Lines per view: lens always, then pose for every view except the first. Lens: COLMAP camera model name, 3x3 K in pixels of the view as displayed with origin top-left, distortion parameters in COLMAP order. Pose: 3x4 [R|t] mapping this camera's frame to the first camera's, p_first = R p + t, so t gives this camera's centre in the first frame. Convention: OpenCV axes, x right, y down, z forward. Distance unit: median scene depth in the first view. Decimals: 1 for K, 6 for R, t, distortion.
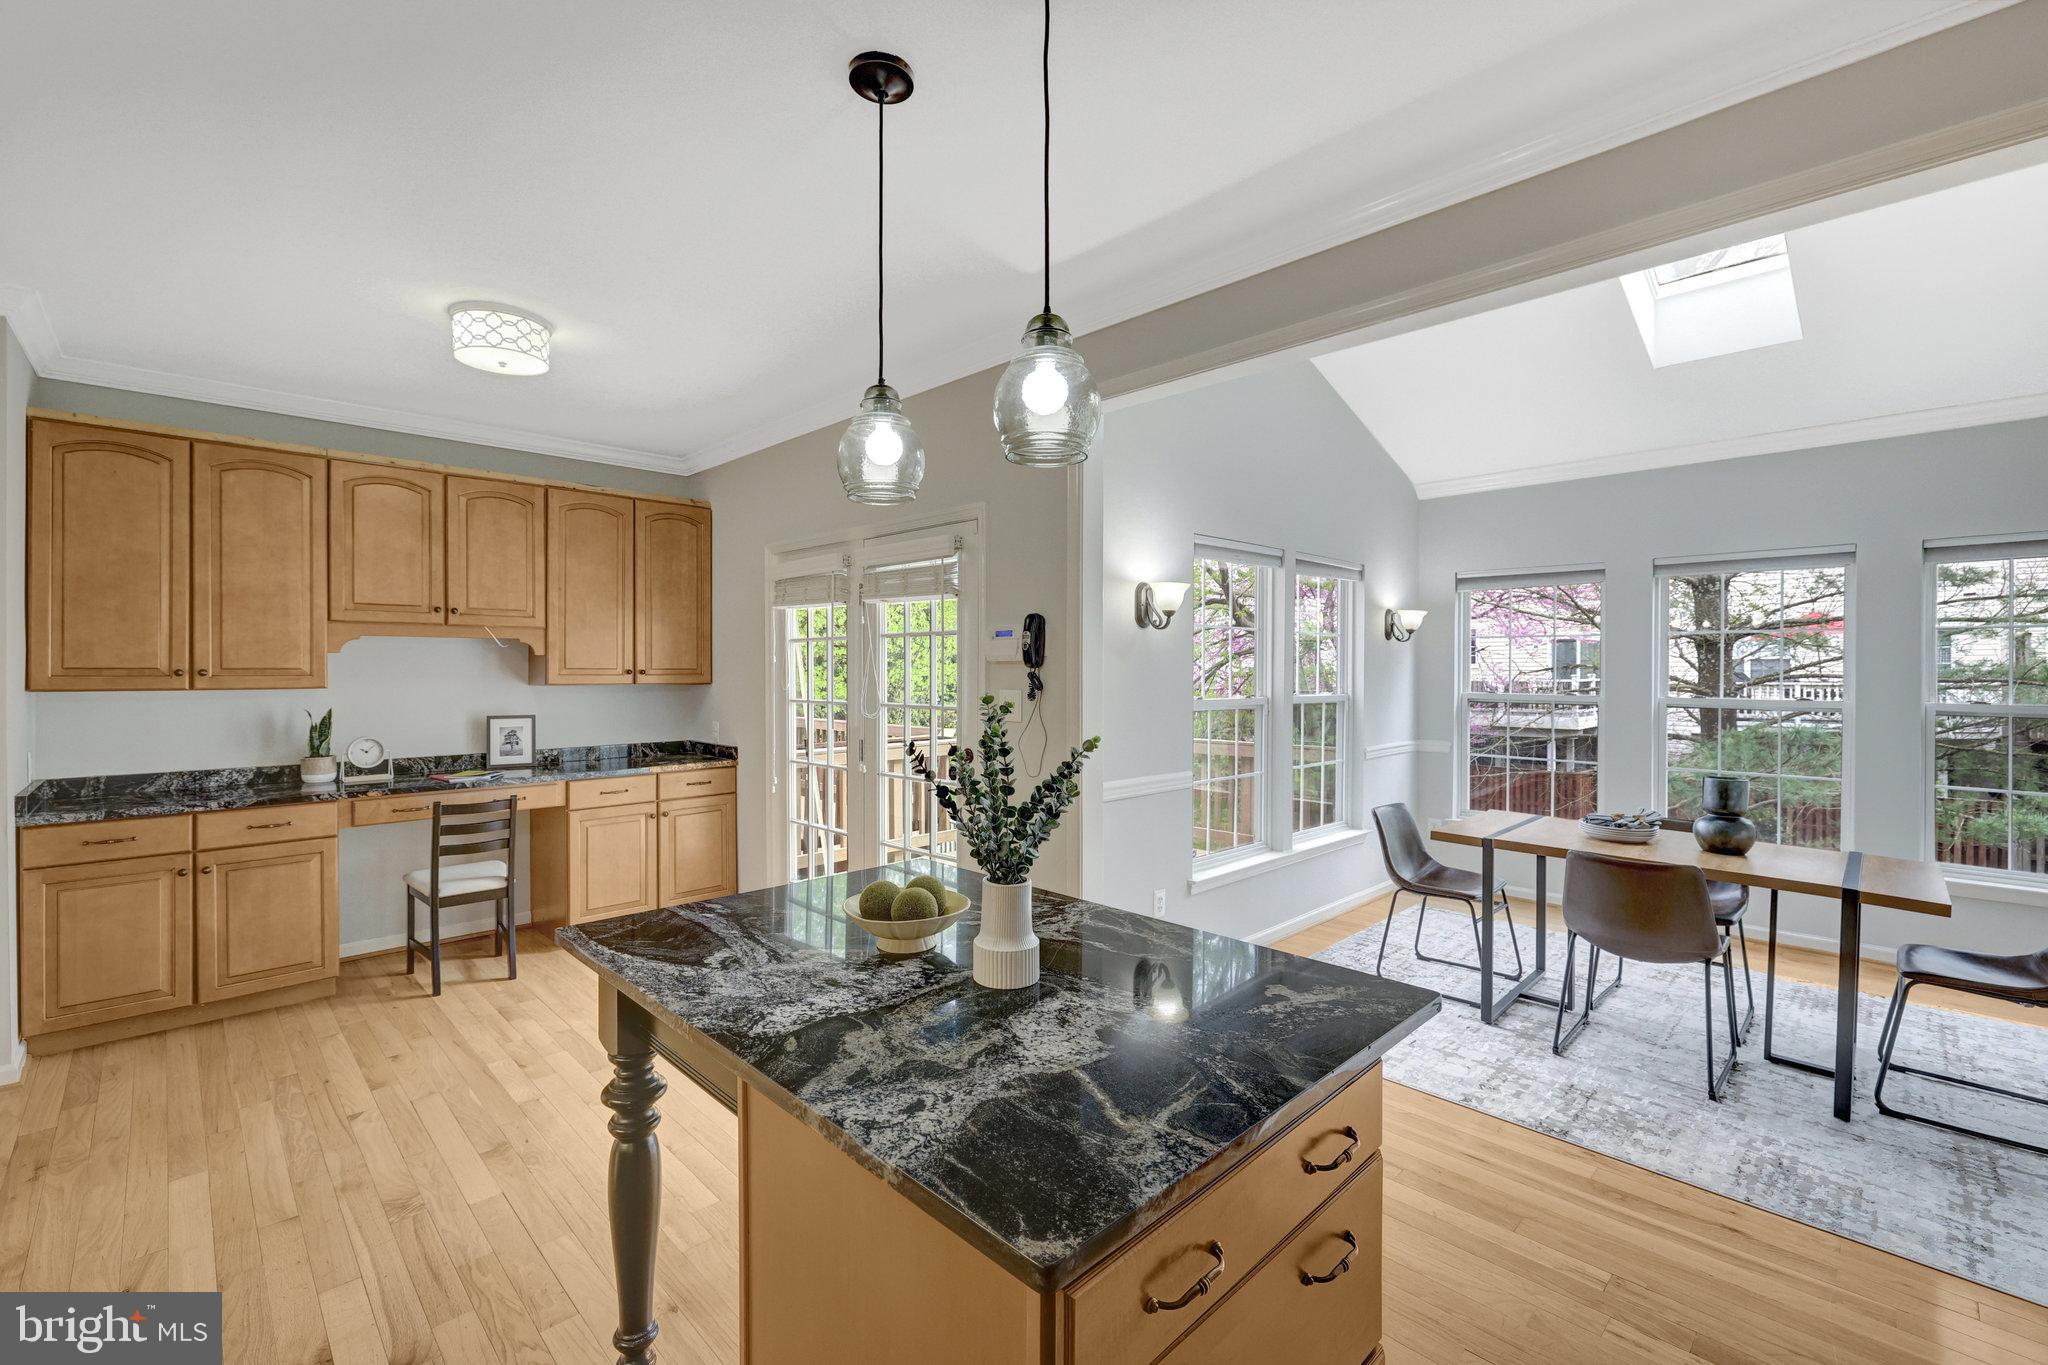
lens RADIAL K [[880.0, 0, 1026.2], [0, 880.0, 673.8], [0, 0, 1]] dist [-0.000837, 0.000380]
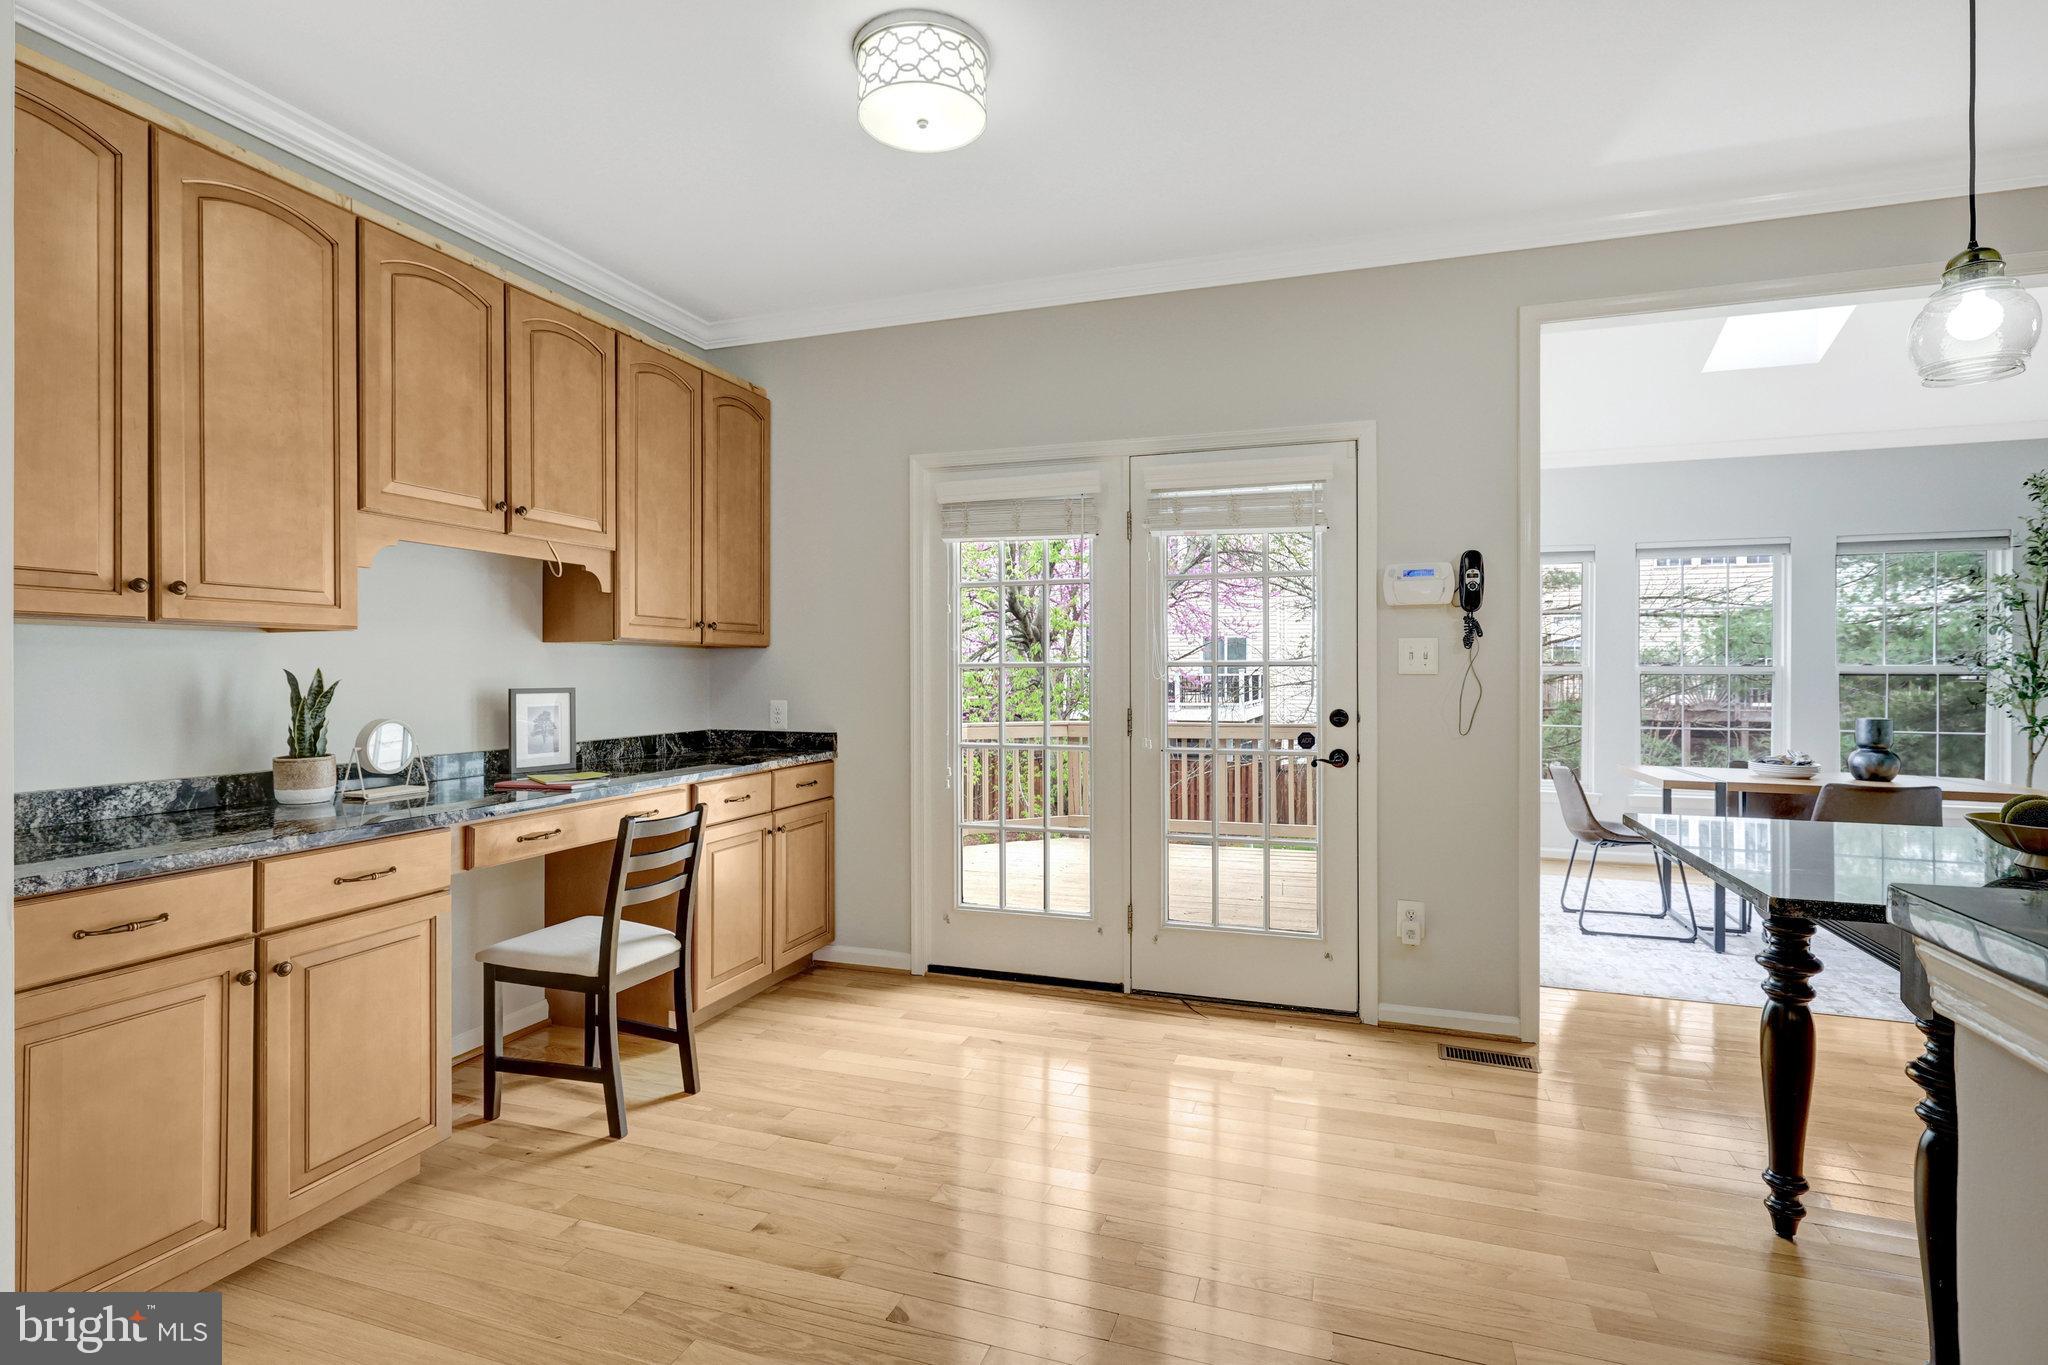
lens RADIAL K [[1003.0, 0, 1030.2], [0, 1003.0, 670.5], [0, 0, 1]] dist [0.010575, -0.000225]
pose [[0.894327, -0.001400, 0.447412, -0.691564], [0.004534, 0.999972, -0.005934, 0.047180], [-0.447391, 0.007335, 0.894309, 0.238640]]
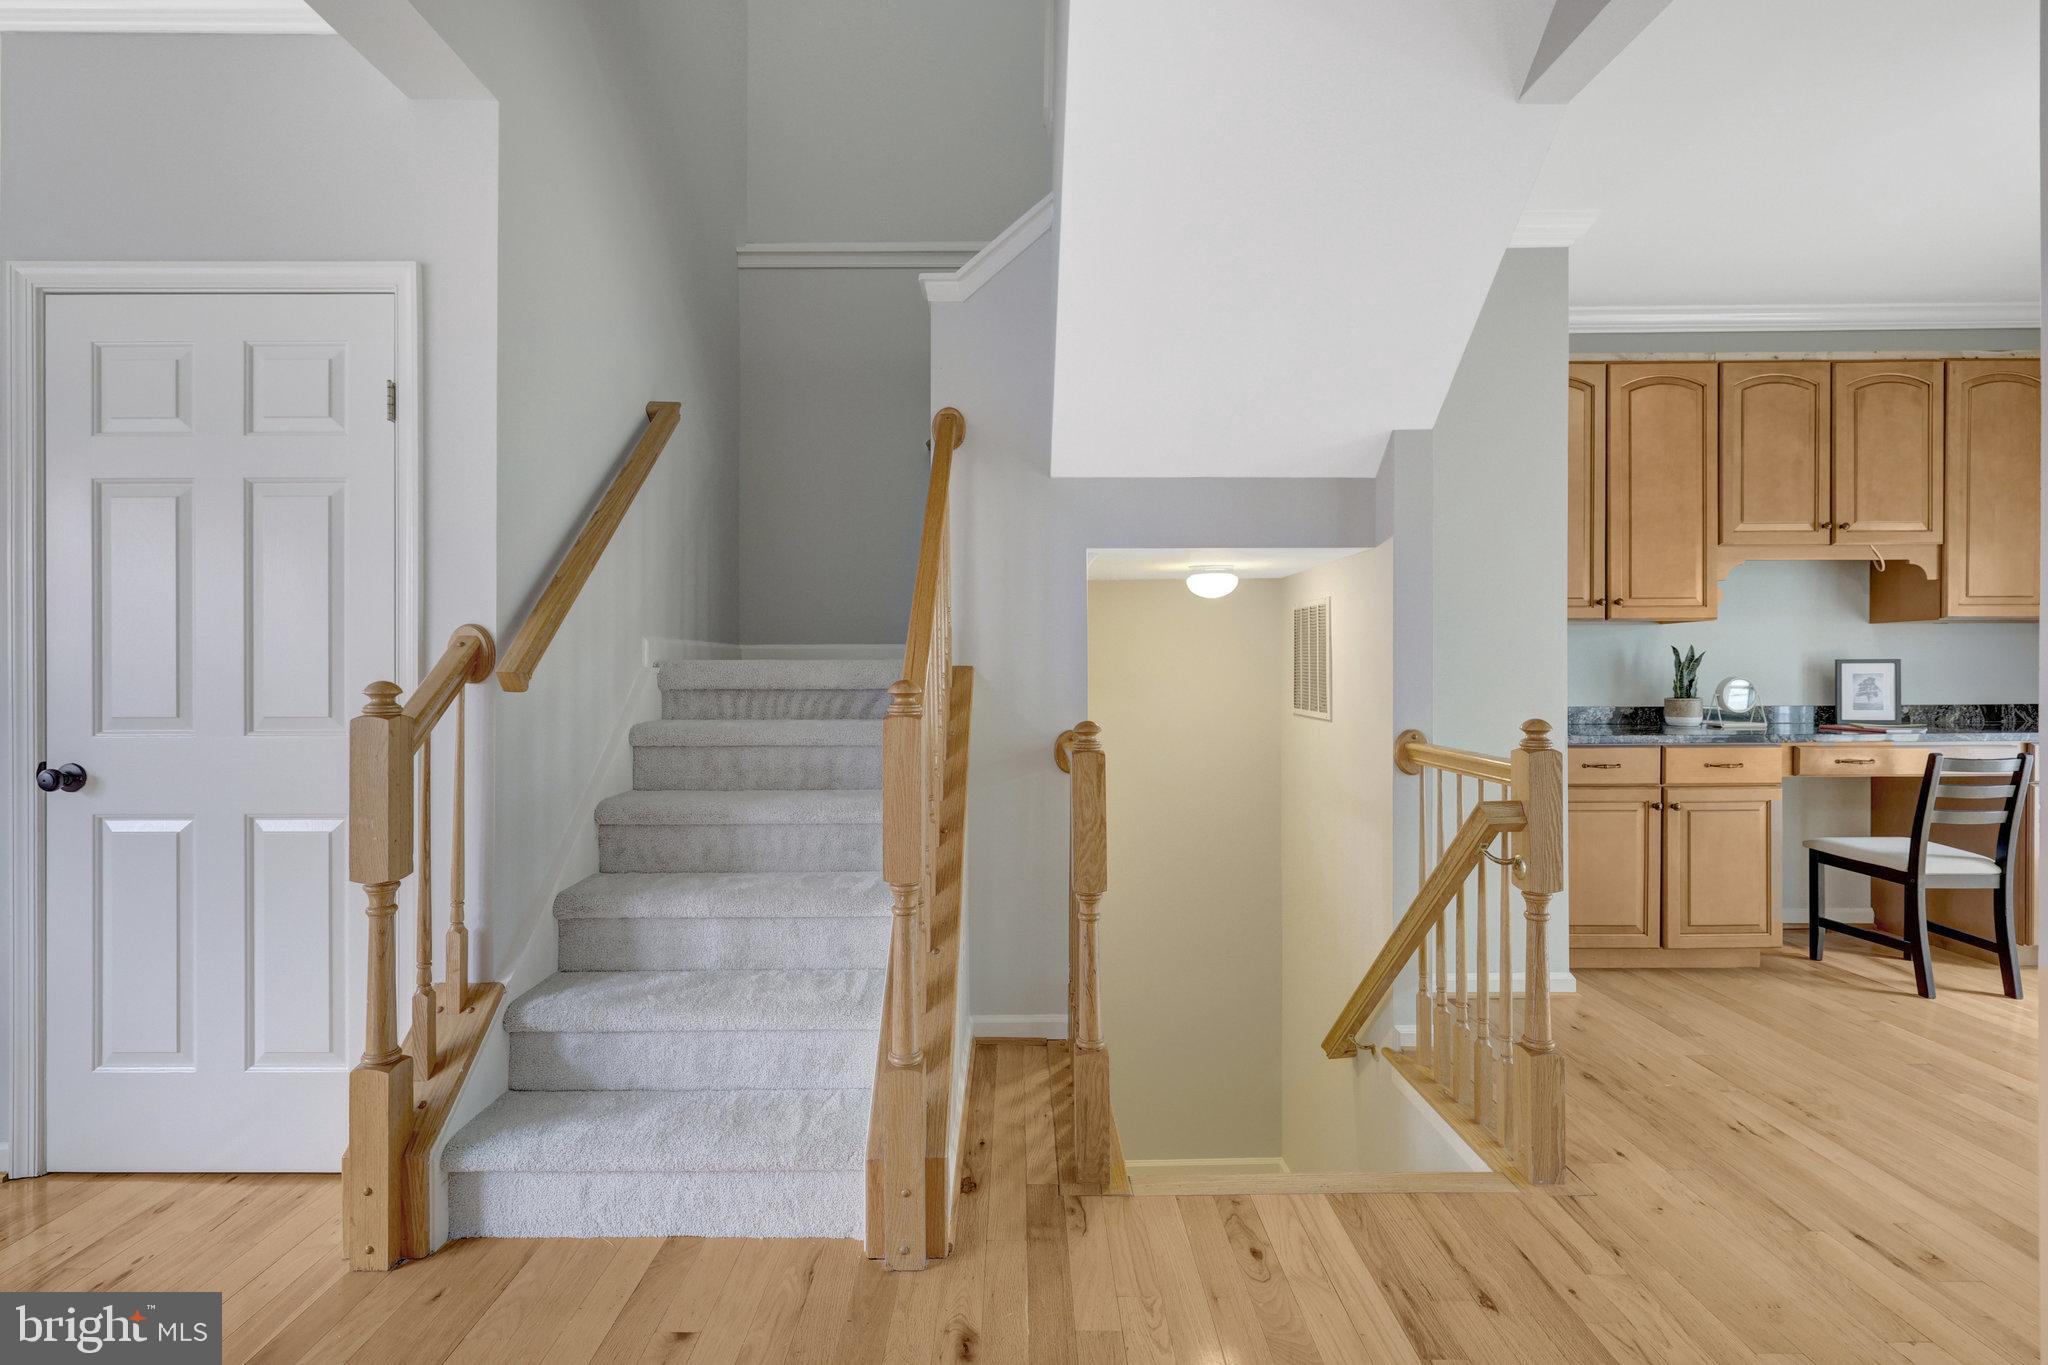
lens RADIAL K [[907.2, 0, 984.9], [0, 907.2, 670.4], [0, 0, 1]] dist [-0.002097, -0.001328]
pose [[0.701505, 0.002403, -0.712660, -0.653554], [-0.000958, 0.999997, 0.002428, 0.065315], [0.712663, -0.001020, 0.701505, -0.172742]]
